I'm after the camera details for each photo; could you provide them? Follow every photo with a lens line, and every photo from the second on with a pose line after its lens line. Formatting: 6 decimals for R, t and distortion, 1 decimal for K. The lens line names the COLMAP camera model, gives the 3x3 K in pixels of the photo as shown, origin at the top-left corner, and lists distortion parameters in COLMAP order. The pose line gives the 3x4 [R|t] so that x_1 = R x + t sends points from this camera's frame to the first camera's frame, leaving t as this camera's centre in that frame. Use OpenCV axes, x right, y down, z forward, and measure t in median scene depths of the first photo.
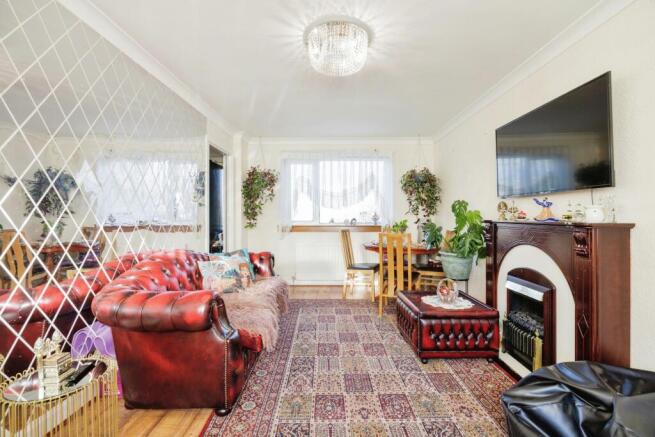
lens RADIAL K [[293.1, 0, 329.3], [0, 293.1, 216.8], [0, 0, 1]] dist [-0.011577, 0.001220]
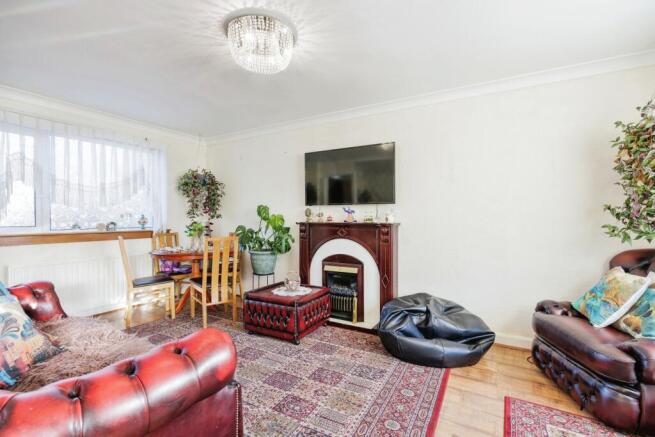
lens RADIAL K [[293.1, 0, 330.5], [0, 293.1, 220.4], [0, 0, 1]] dist [-0.011577, 0.001220]
pose [[0.491097, -0.004485, 0.871093, -0.630562], [0.000829, 0.999989, 0.004681, -0.004121], [-0.871104, -0.001577, 0.491095, 0.302204]]
